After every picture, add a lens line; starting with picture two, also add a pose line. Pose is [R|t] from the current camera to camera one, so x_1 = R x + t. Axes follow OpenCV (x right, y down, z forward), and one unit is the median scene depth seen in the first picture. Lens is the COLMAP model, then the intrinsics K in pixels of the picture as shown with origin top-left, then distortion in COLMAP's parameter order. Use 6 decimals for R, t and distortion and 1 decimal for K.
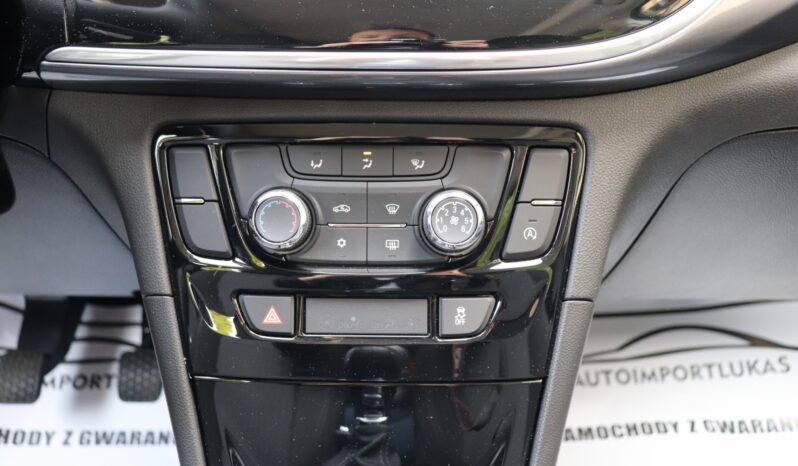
lens RADIAL K [[781.5, 0, 399.0], [0, 781.5, 233.0], [0, 0, 1]] dist [-0.147838, 0.215034]
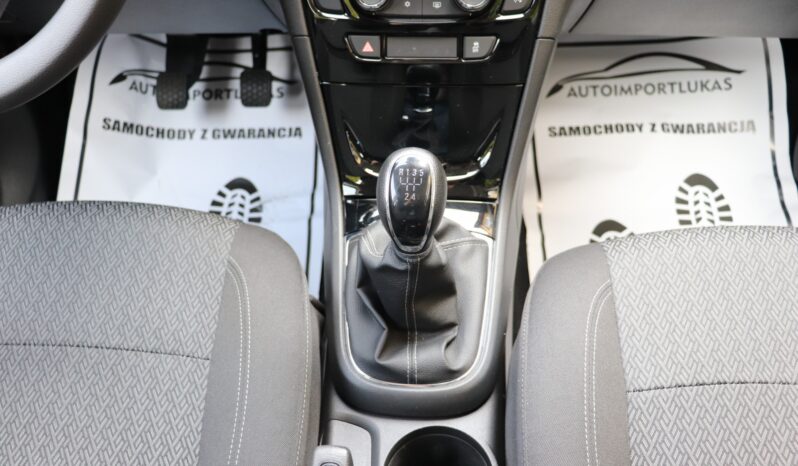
lens RADIAL K [[736.6, 0, 399.0], [0, 736.6, 233.0], [0, 0, 1]] dist [-0.144045, 0.156806]
pose [[0.998556, 0.010523, -0.052677, -0.000929], [0.009145, 0.933009, 0.359736, -0.041887], [0.052934, -0.359698, 0.931566, -0.302274]]
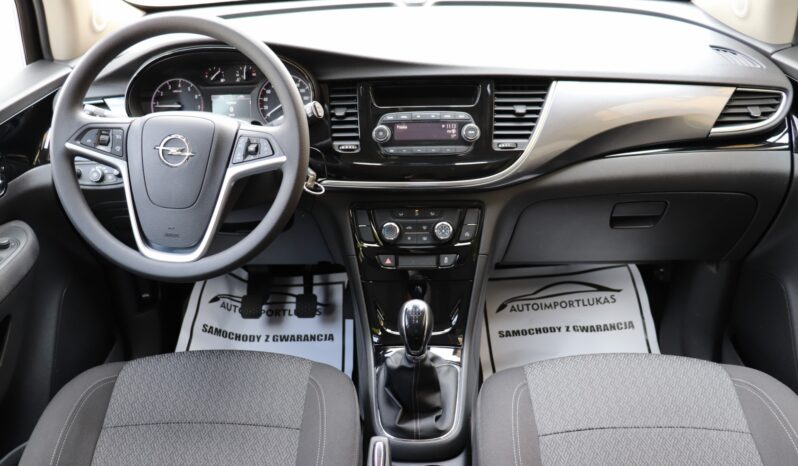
lens RADIAL K [[666.3, 0, 399.0], [0, 666.3, 233.0], [0, 0, 1]] dist [-0.175361, 0.168012]
pose [[0.999422, -0.017180, -0.029331, -0.015470], [0.016676, 0.999710, -0.017353, 0.017262], [0.029620, 0.016854, 0.999419, -0.797416]]
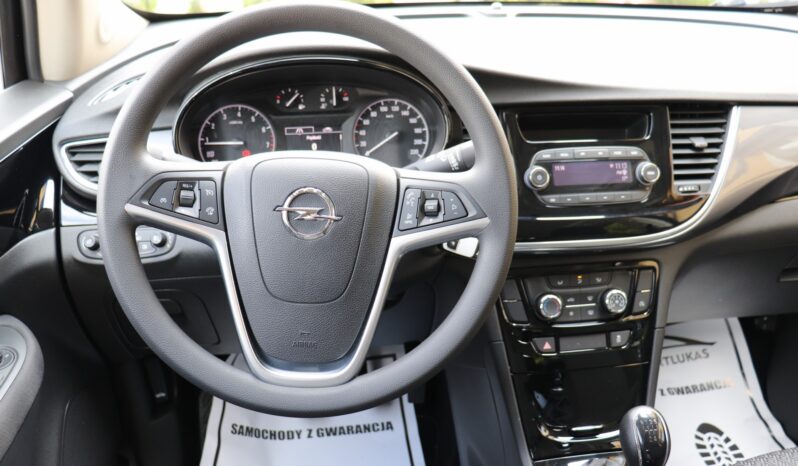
lens RADIAL K [[666.3, 0, 399.0], [0, 666.3, 233.0], [0, 0, 1]] dist [-0.175361, 0.168012]
pose [[0.992385, -0.057006, 0.109185, -0.371742], [0.063734, 0.996212, -0.059151, -0.068691], [-0.105399, 0.065659, 0.992260, -0.460027]]
